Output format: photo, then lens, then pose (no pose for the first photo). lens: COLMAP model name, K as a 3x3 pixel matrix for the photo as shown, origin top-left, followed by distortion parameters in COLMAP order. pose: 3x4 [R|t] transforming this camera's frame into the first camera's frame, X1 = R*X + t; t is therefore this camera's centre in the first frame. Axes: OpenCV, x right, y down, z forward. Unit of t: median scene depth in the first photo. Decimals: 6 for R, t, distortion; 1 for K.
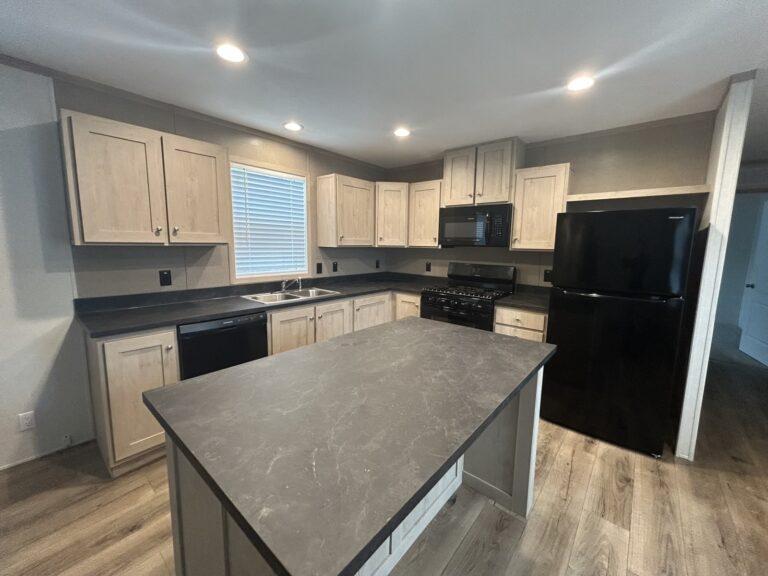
lens RADIAL K [[308.0, 0, 382.0], [0, 308.0, 282.9], [0, 0, 1]] dist [0.000577, -0.000343]
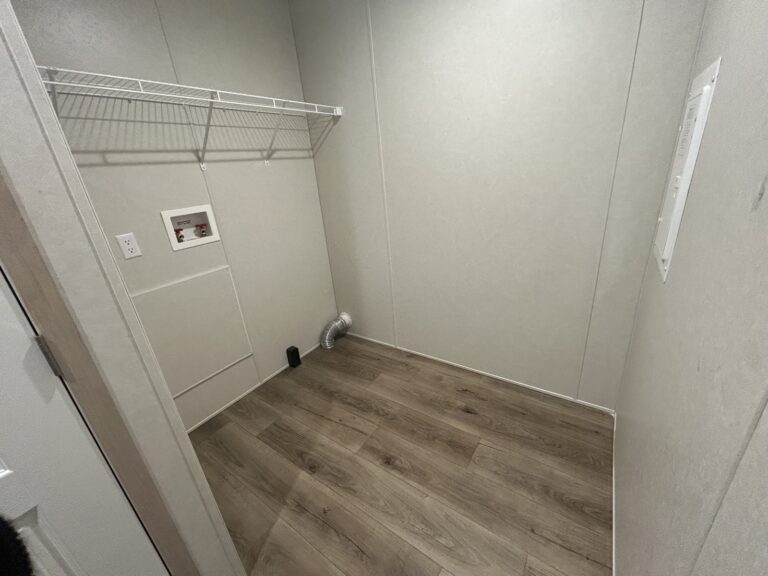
lens RADIAL K [[308.0, 0, 379.9], [0, 308.0, 287.8], [0, 0, 1]] dist [0.000577, -0.000343]
pose [[0.094286, 0.330341, -0.939140, 1.446207], [-0.029896, 0.943857, 0.328999, -0.066625], [0.995096, -0.002944, 0.098869, 1.129429]]
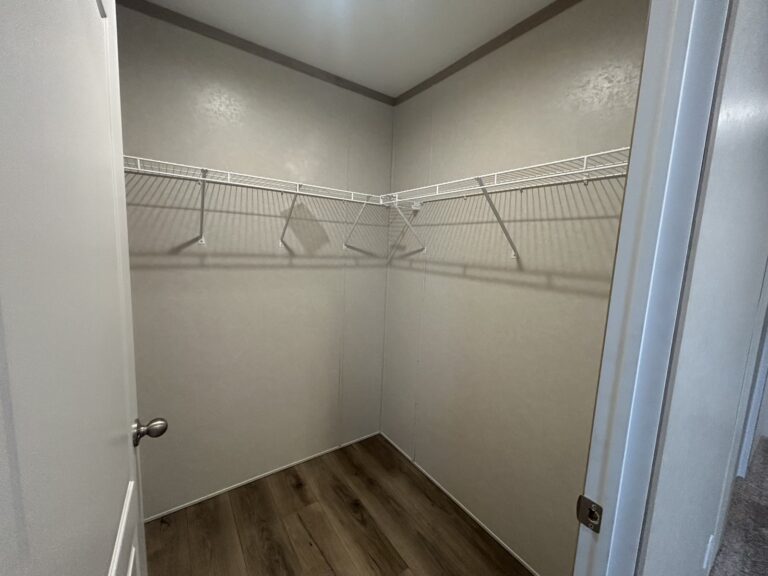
lens RADIAL K [[308.0, 0, 378.5], [0, 308.0, 287.2], [0, 0, 1]] dist [0.000577, -0.000343]
pose [[0.259354, -0.123855, 0.957808, 0.021543], [0.081343, 0.991020, 0.106124, -0.090702], [-0.962351, 0.050387, 0.267100, 0.681728]]
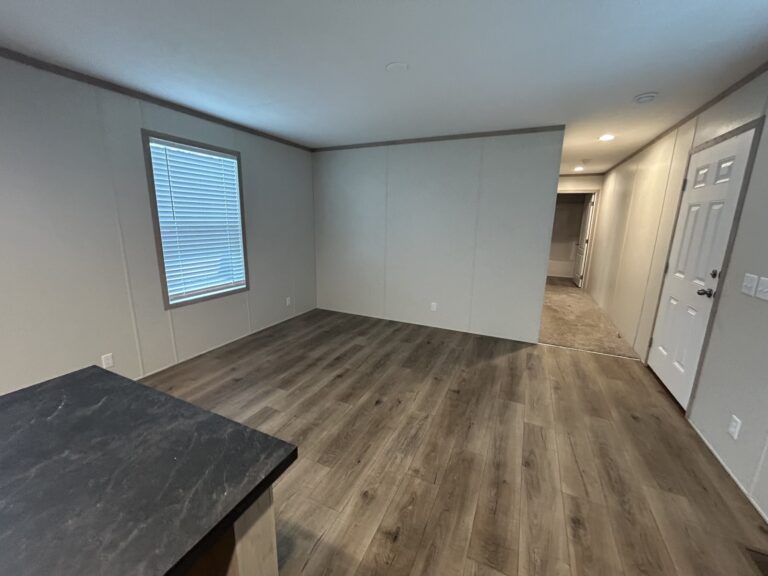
lens RADIAL K [[308.0, 0, 385.5], [0, 308.0, 283.9], [0, 0, 1]] dist [0.000577, -0.000343]
pose [[-0.961060, 0.021238, -0.275523, 1.538139], [-0.071712, 0.943718, 0.322884, -0.196535], [0.266874, 0.330069, -0.905446, 1.630127]]
